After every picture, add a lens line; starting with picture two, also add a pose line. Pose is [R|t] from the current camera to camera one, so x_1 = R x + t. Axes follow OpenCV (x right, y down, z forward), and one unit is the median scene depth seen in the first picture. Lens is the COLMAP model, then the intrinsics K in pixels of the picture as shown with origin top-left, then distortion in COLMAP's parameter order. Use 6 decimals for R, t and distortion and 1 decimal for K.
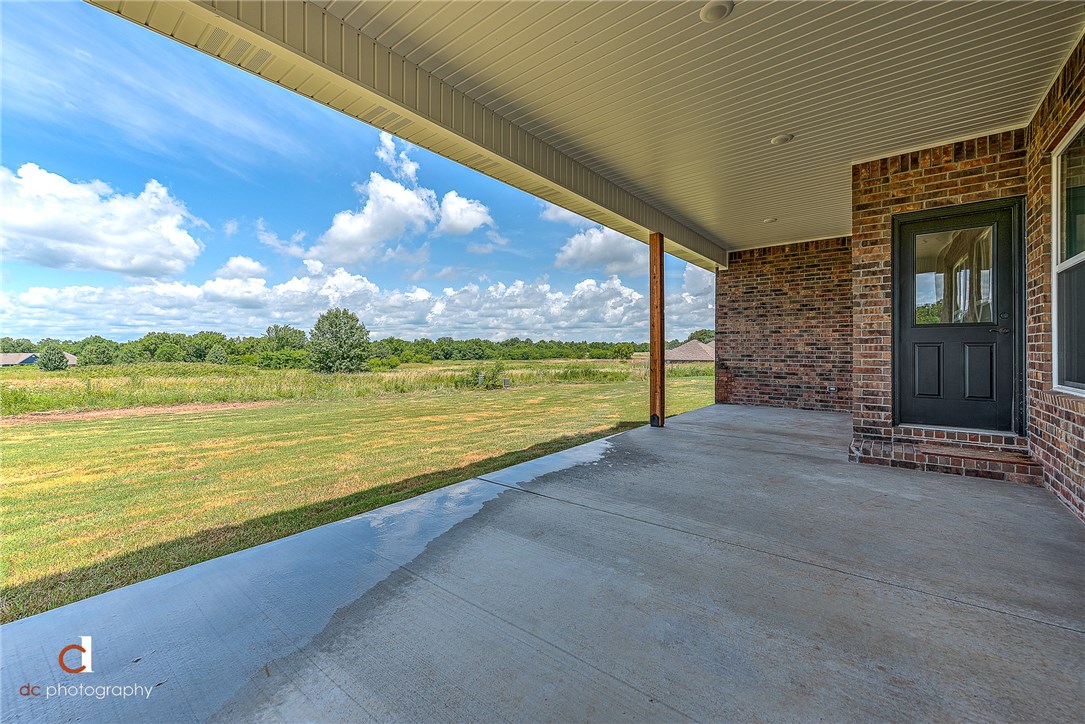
lens RADIAL K [[429.0, 0, 544.3], [0, 429.0, 361.1], [0, 0, 1]] dist [-0.000291, -0.000081]
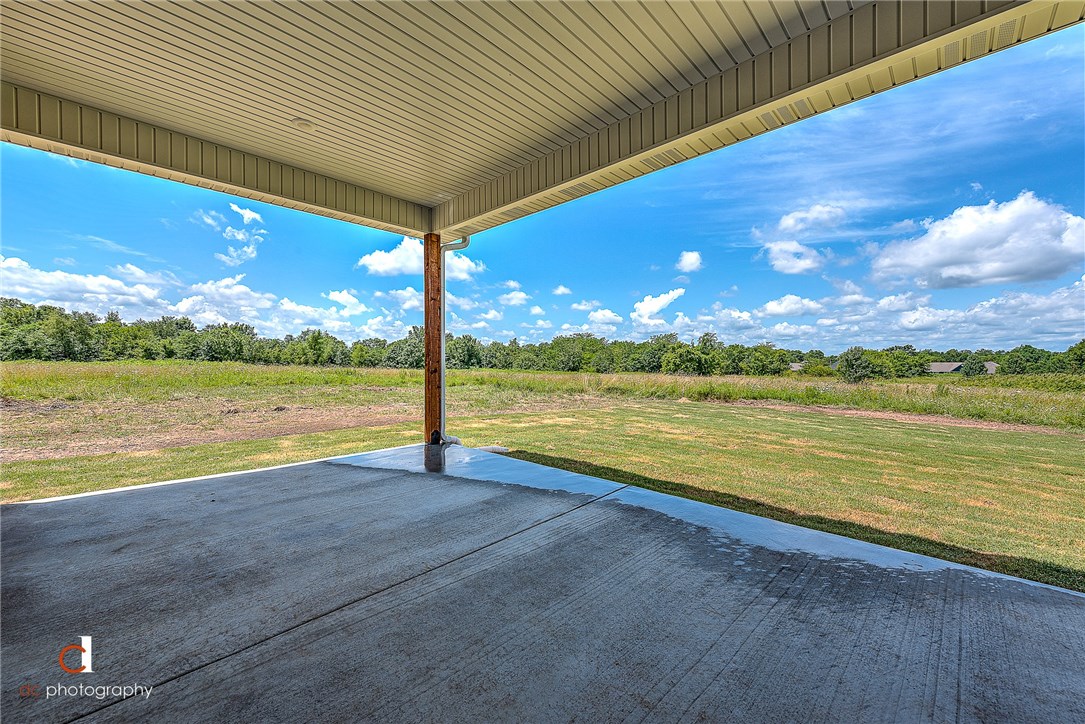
lens RADIAL K [[429.0, 0, 544.3], [0, 429.0, 361.1], [0, 0, 1]] dist [-0.000291, -0.000081]
pose [[-0.083023, 0.006799, -0.996524, 1.002905], [-0.029681, 0.999516, 0.009292, -0.027801], [0.996106, 0.030349, -0.082781, 1.021580]]
